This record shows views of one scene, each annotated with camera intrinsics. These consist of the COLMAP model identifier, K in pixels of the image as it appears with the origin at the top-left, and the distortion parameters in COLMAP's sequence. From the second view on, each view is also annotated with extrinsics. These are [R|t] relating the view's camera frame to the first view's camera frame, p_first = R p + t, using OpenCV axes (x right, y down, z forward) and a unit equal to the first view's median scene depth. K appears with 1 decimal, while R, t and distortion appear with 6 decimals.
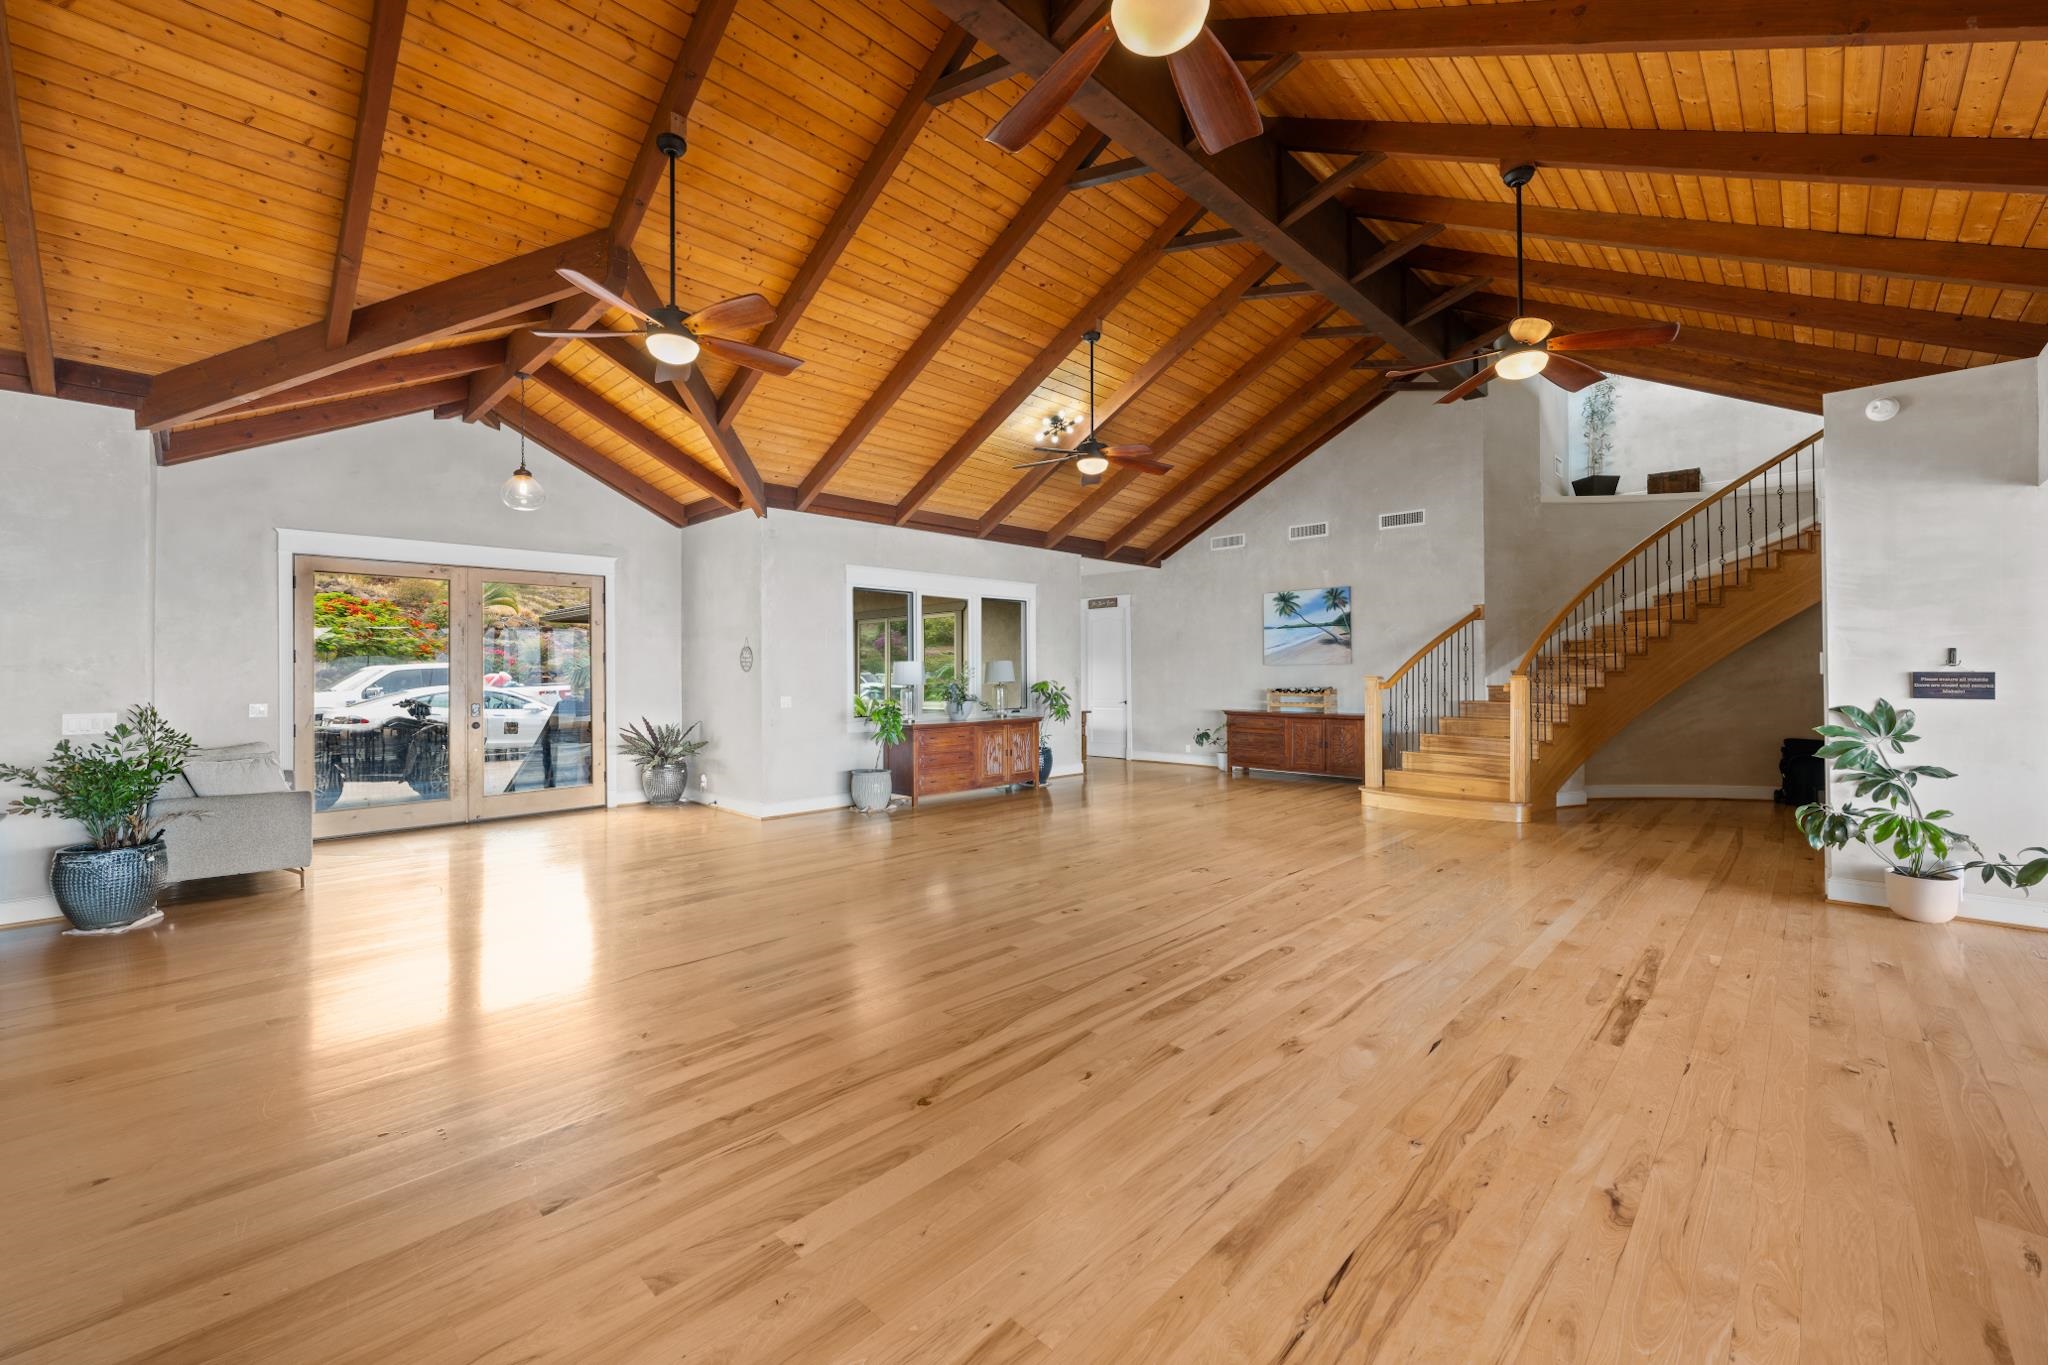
lens RADIAL K [[823.7, 0, 1033.7], [0, 823.7, 666.4], [0, 0, 1]] dist [0.001665, 0.000225]
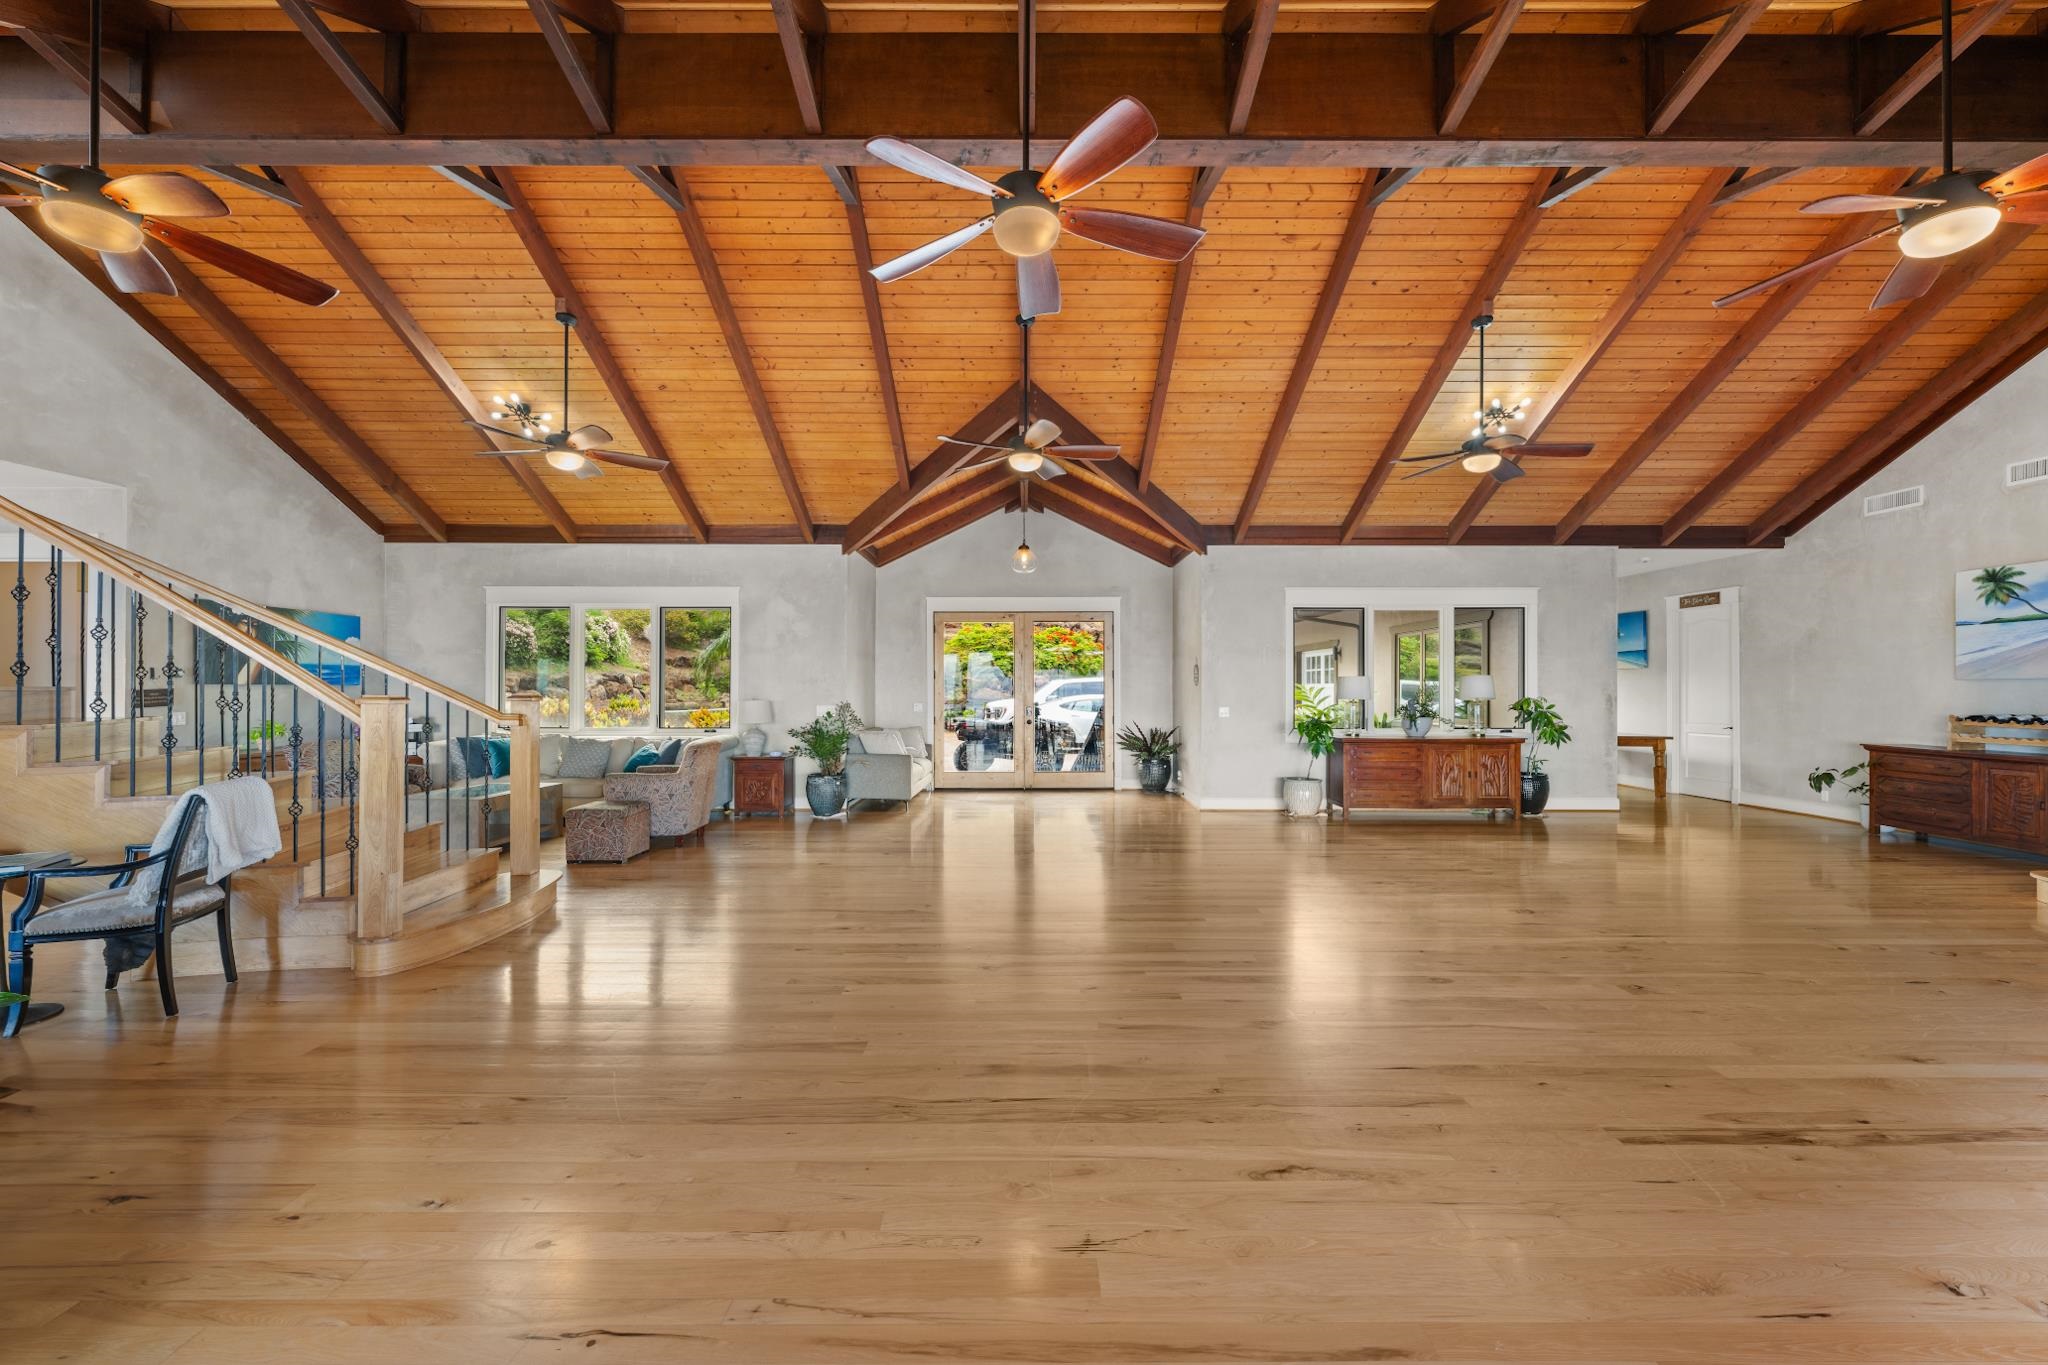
lens RADIAL K [[823.7, 0, 1027.0], [0, 823.7, 688.8], [0, 0, 1]] dist [0.001665, 0.000225]
pose [[0.697640, 0.008192, -0.716402, 0.318597], [0.000225, 0.999932, 0.011654, -0.002757], [0.716448, -0.008292, 0.697591, -0.003381]]
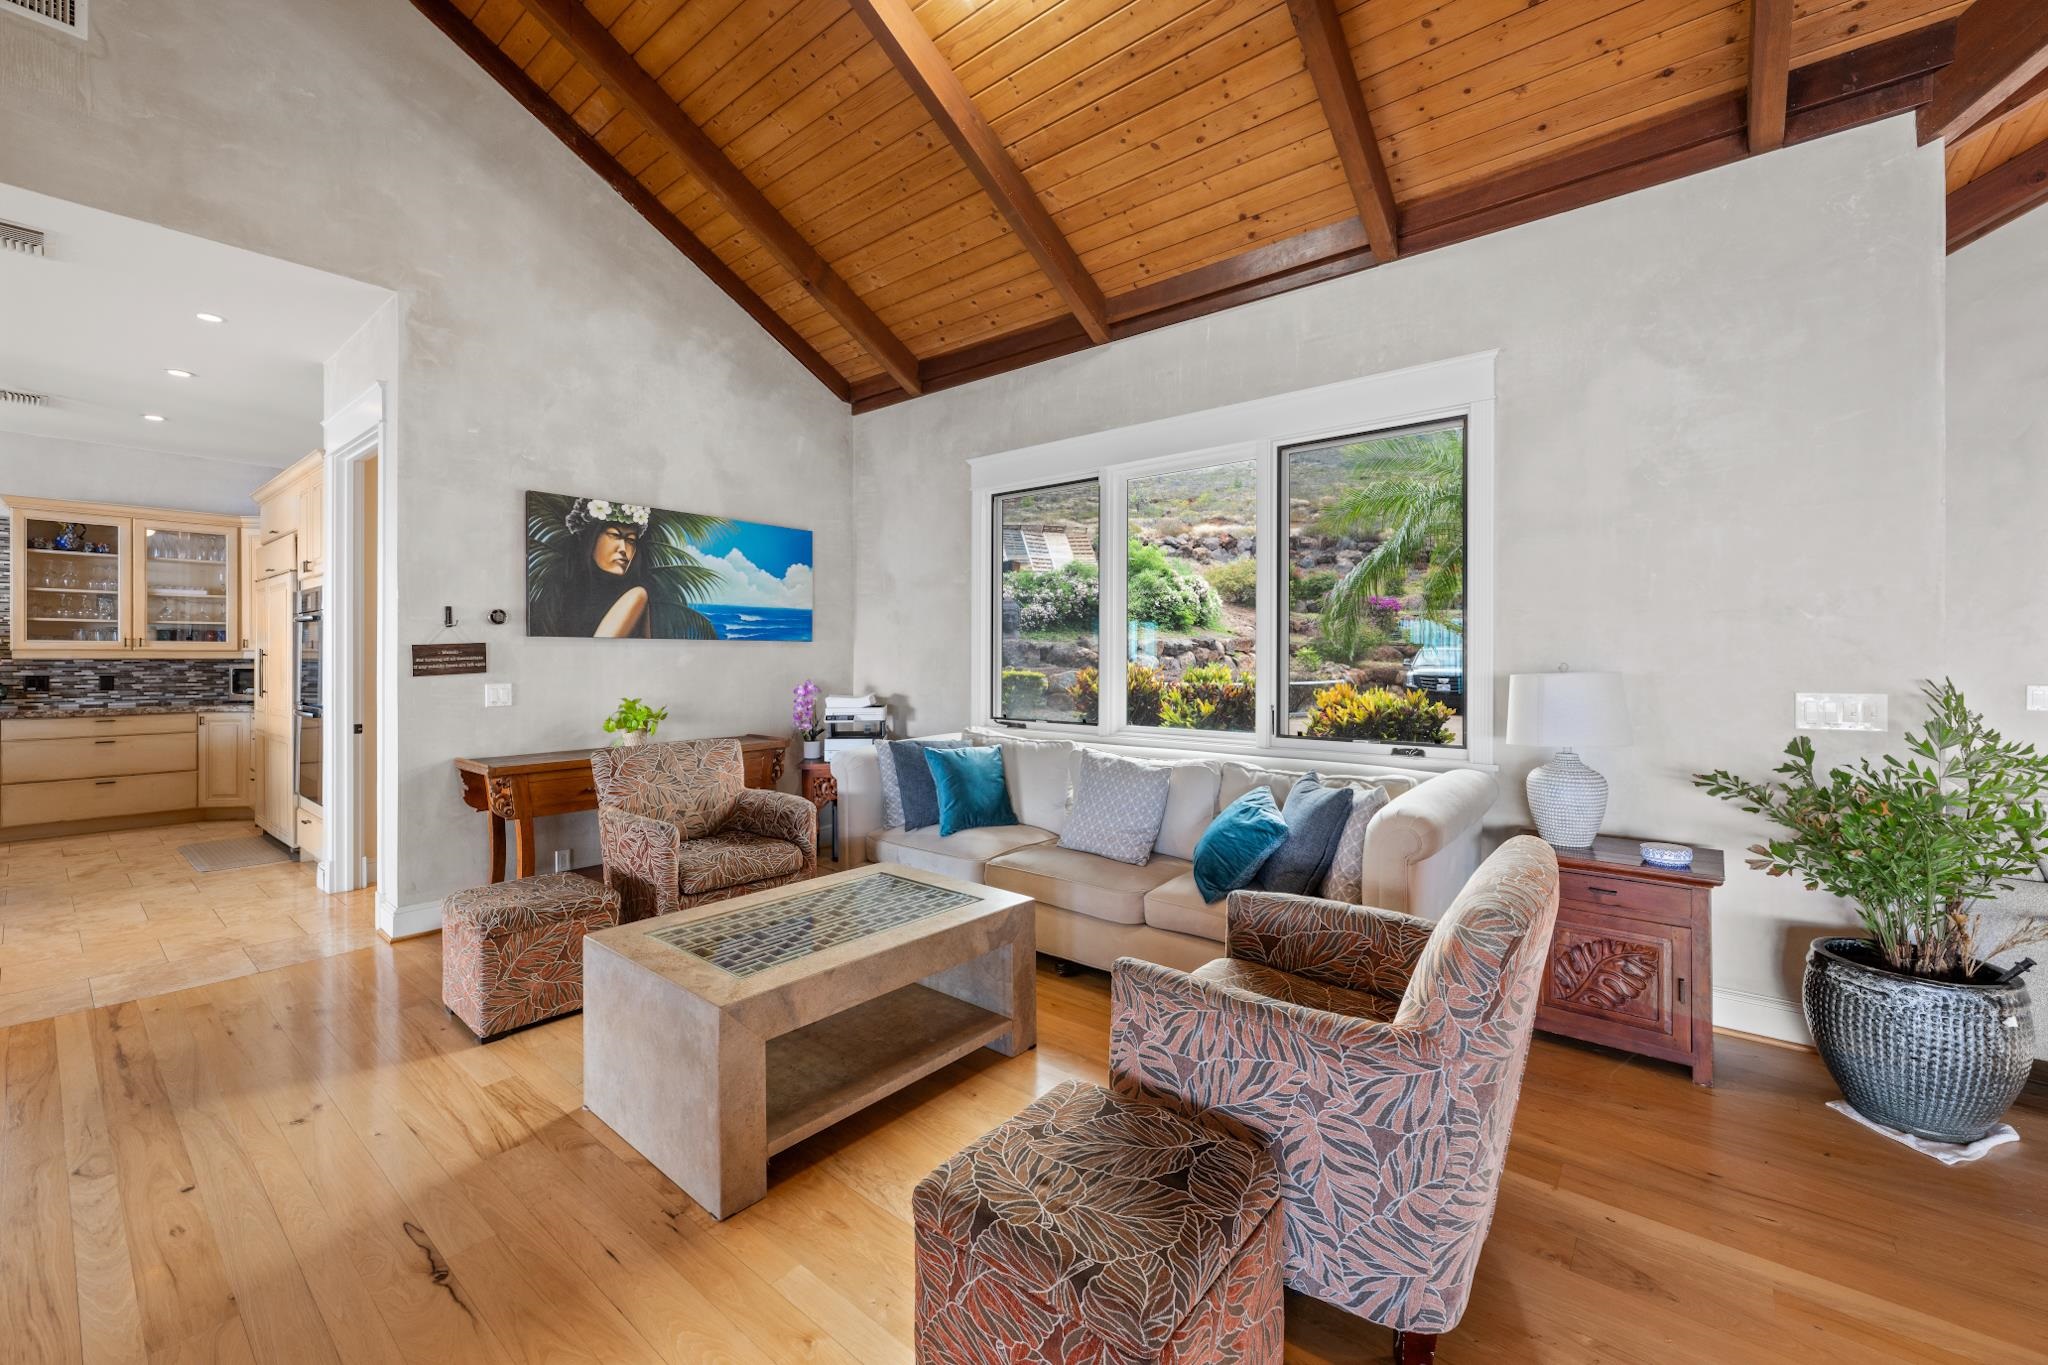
lens RADIAL K [[823.7, 0, 1016.0], [0, 823.7, 654.9], [0, 0, 1]] dist [0.001665, 0.000225]
pose [[0.077039, 0.003435, -0.997022, -0.355850], [0.008750, 0.999953, 0.004121, 0.013598], [0.996990, -0.009041, 0.077005, 0.228241]]
